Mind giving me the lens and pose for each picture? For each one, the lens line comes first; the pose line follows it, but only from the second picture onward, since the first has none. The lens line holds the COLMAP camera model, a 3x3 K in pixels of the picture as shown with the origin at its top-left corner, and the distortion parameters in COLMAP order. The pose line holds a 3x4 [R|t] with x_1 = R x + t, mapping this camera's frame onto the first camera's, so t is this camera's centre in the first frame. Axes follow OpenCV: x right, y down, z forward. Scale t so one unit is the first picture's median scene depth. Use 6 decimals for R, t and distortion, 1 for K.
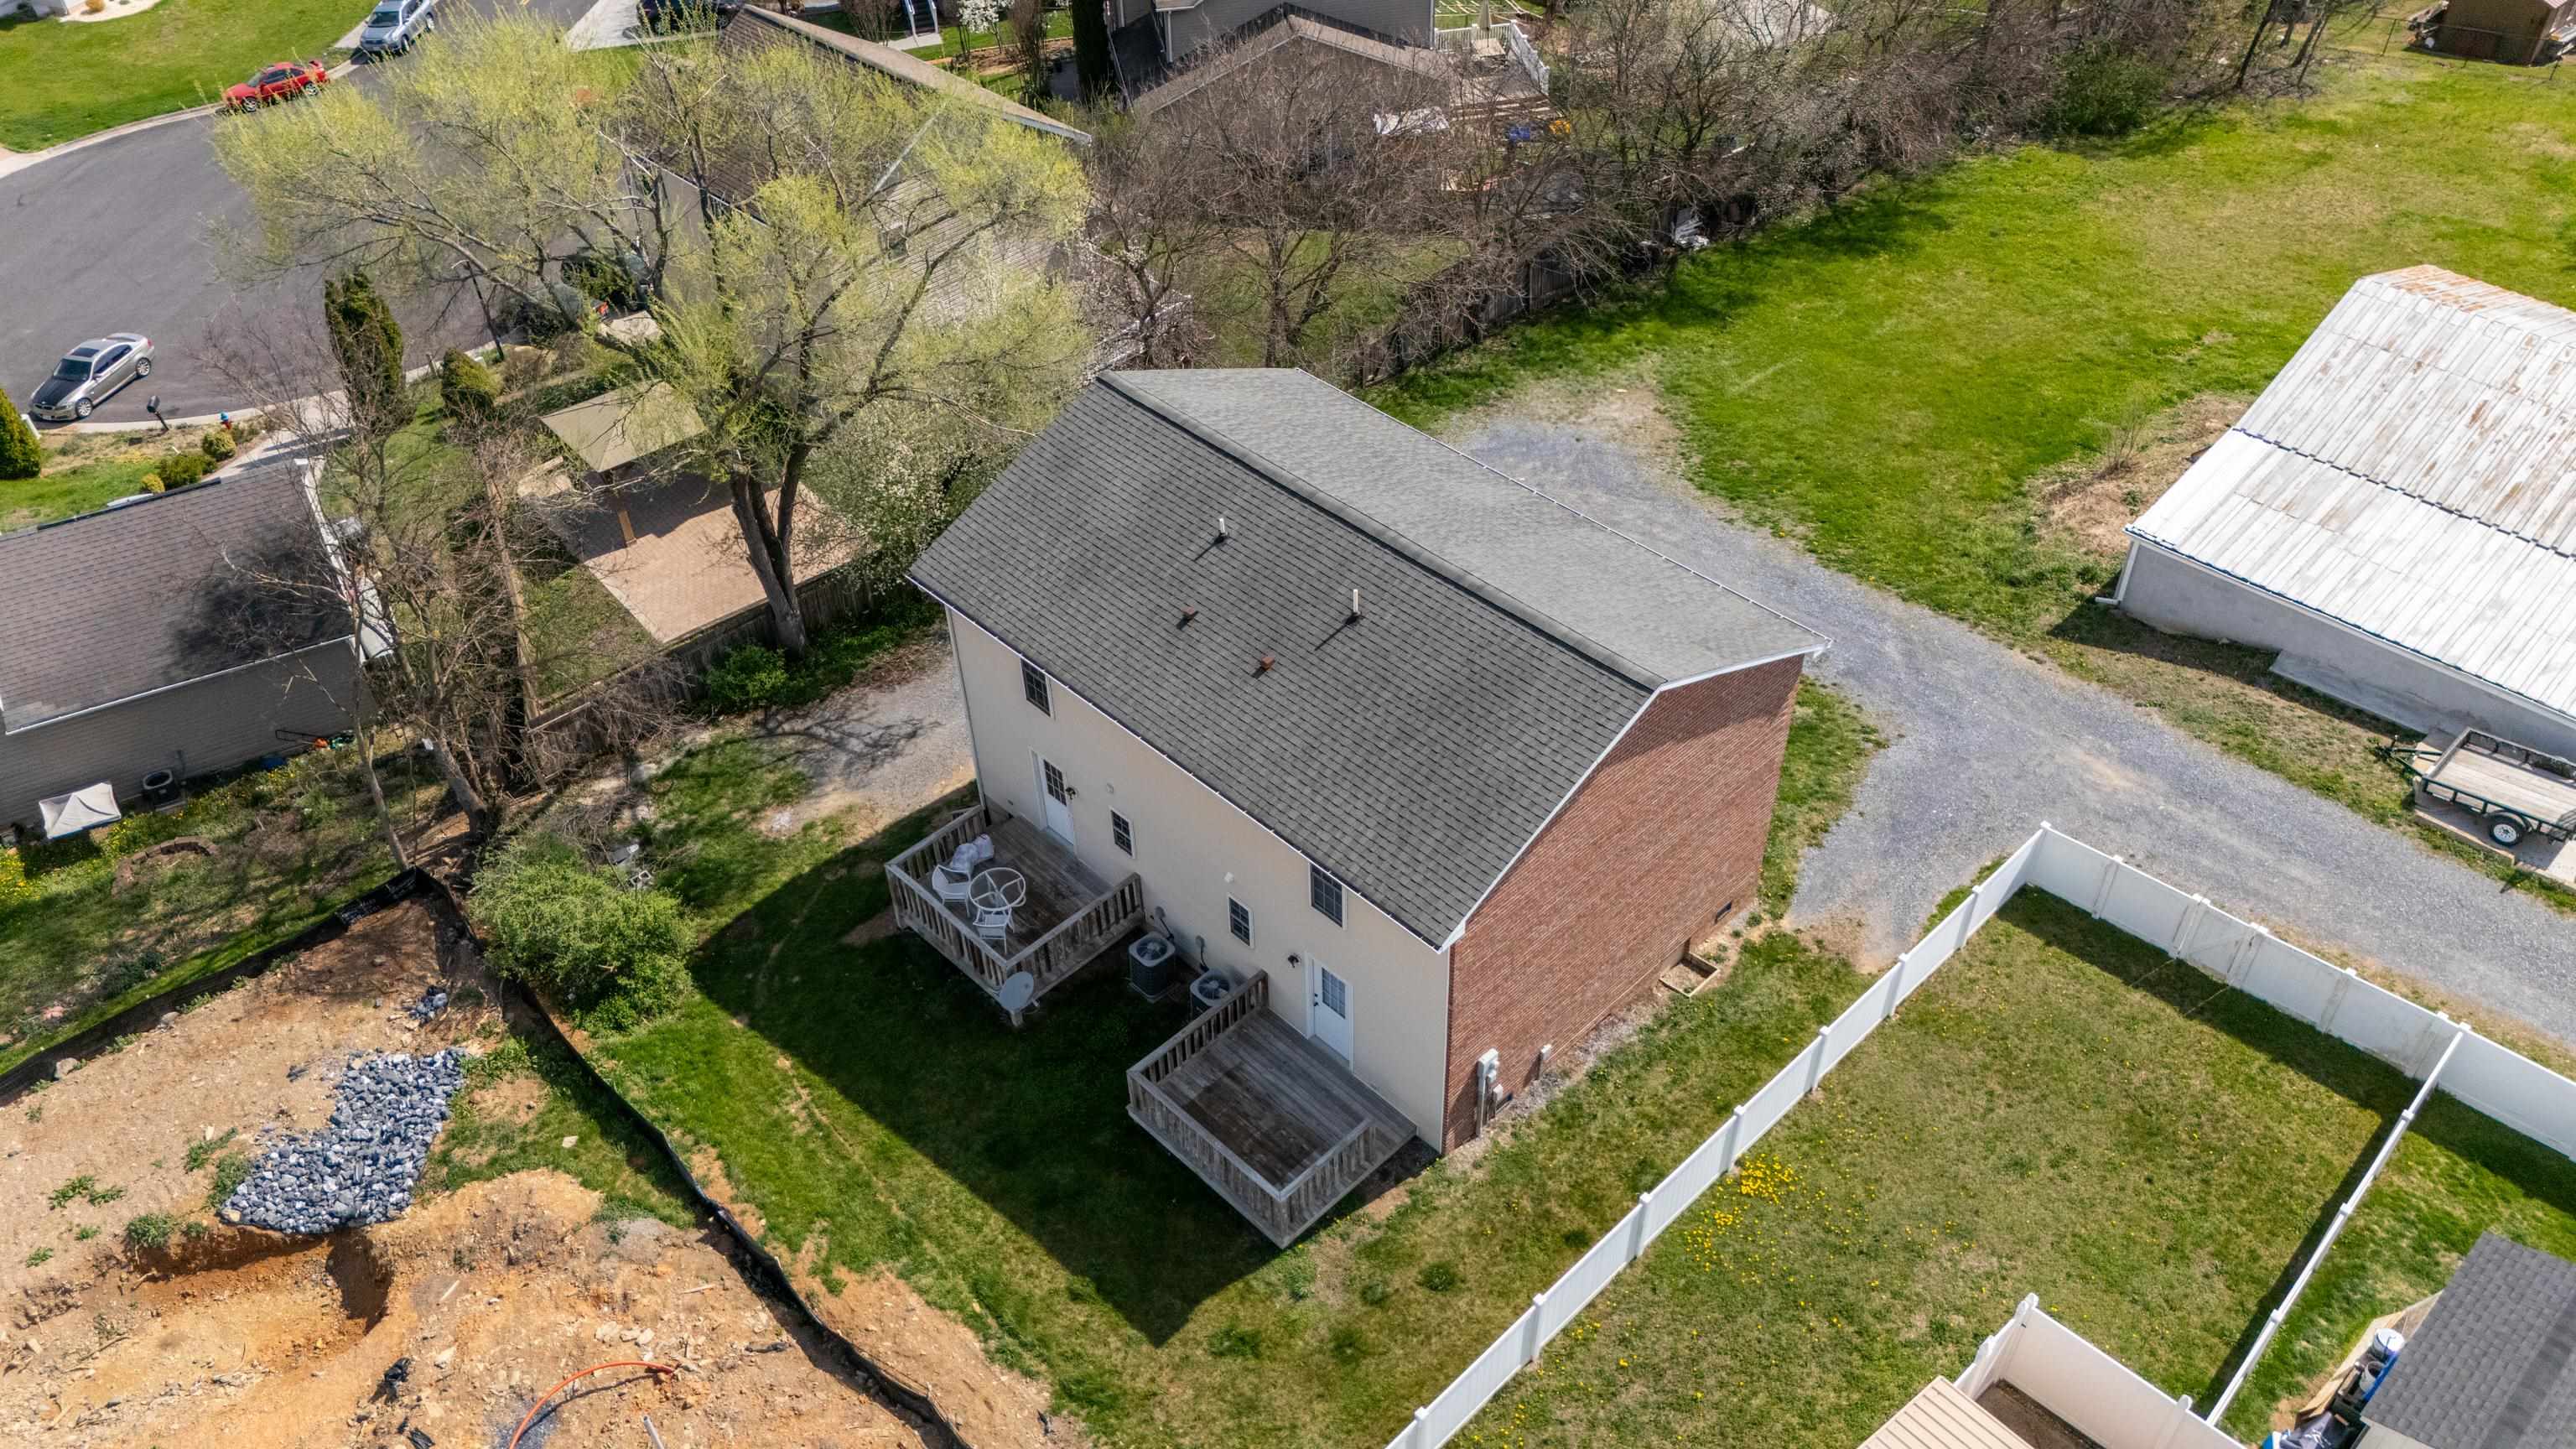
lens RADIAL K [[1899.6, 0, 1290.7], [0, 1899.6, 723.0], [0, 0, 1]] dist [0.076217, -0.075172]
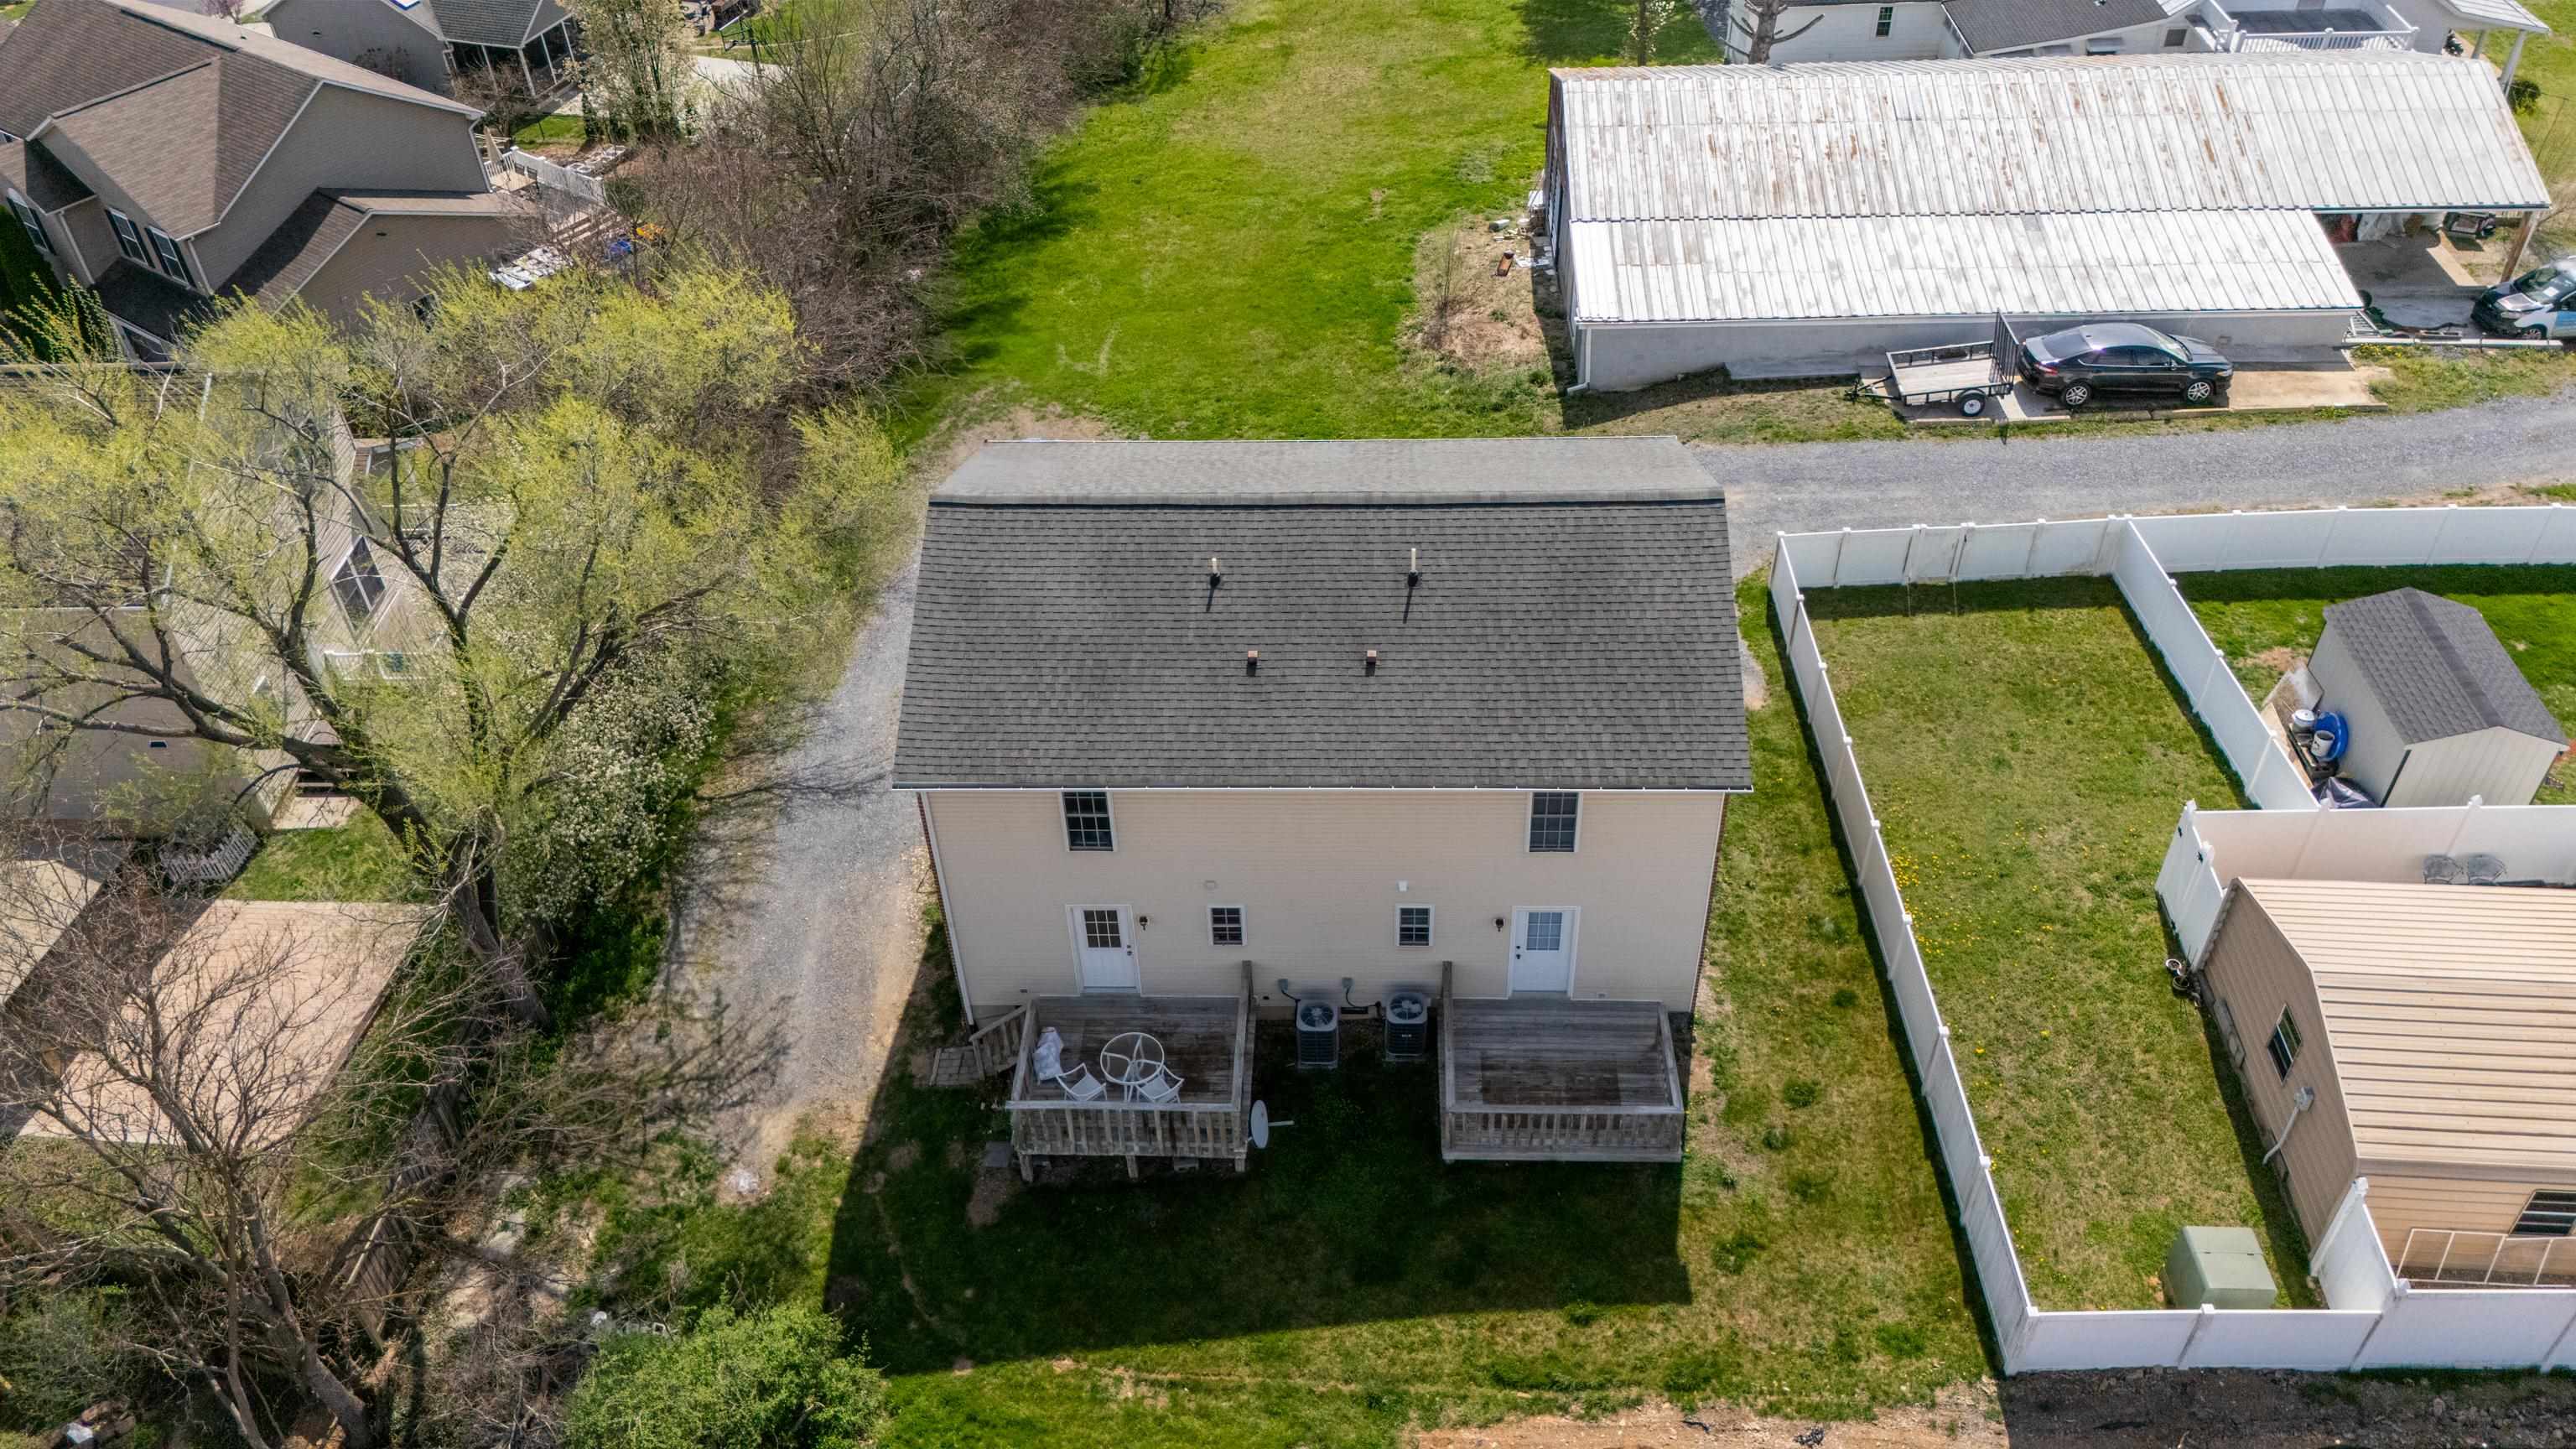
lens RADIAL K [[1908.8, 0, 1289.0], [0, 1908.8, 715.6], [0, 0, 1]] dist [0.071744, -0.071163]
pose [[0.725807, -0.443137, 0.526149, -0.527396], [0.465803, 0.879432, 0.098120, -0.112085], [-0.506193, 0.173866, 0.844713, 0.197458]]
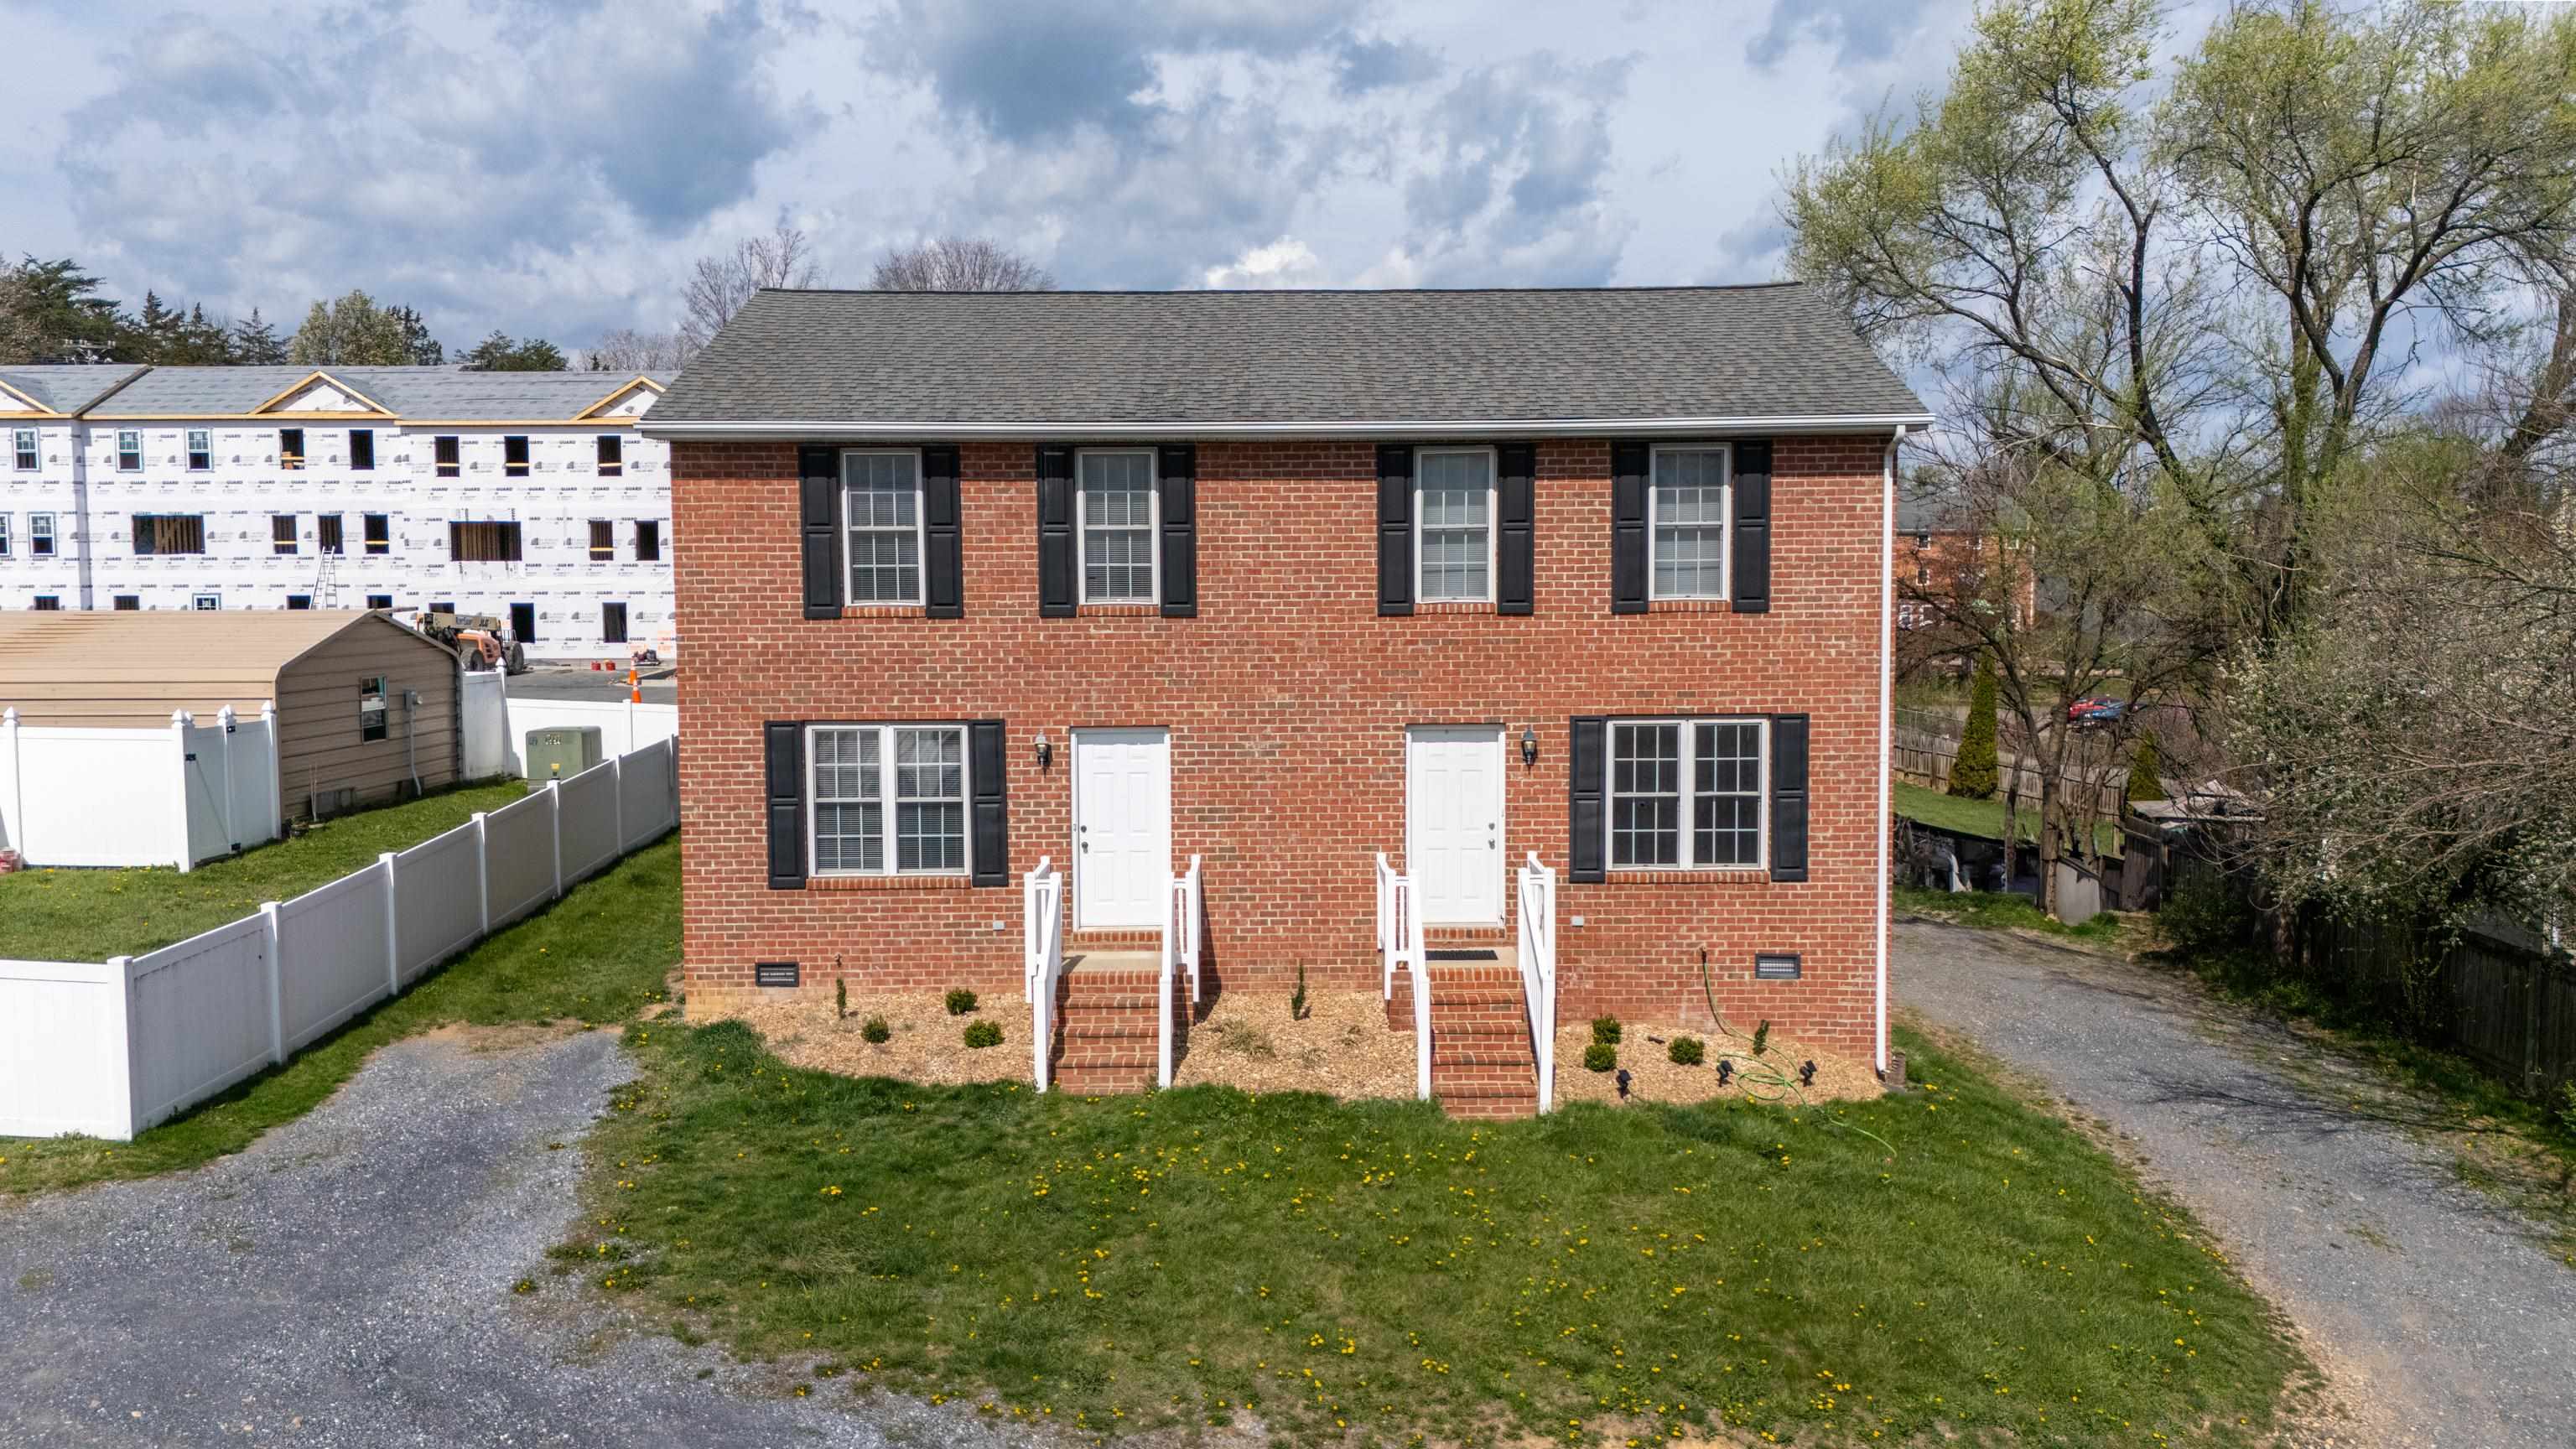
lens RADIAL K [[1915.4, 0, 1288.0], [0, 1915.4, 724.5], [0, 0, 1]] dist [0.066872, -0.051840]
pose [[-0.692071, 0.077759, -0.717629, 0.566140], [-0.460473, 0.718058, 0.521879, -0.370657], [0.555880, 0.691626, -0.461141, 1.422220]]
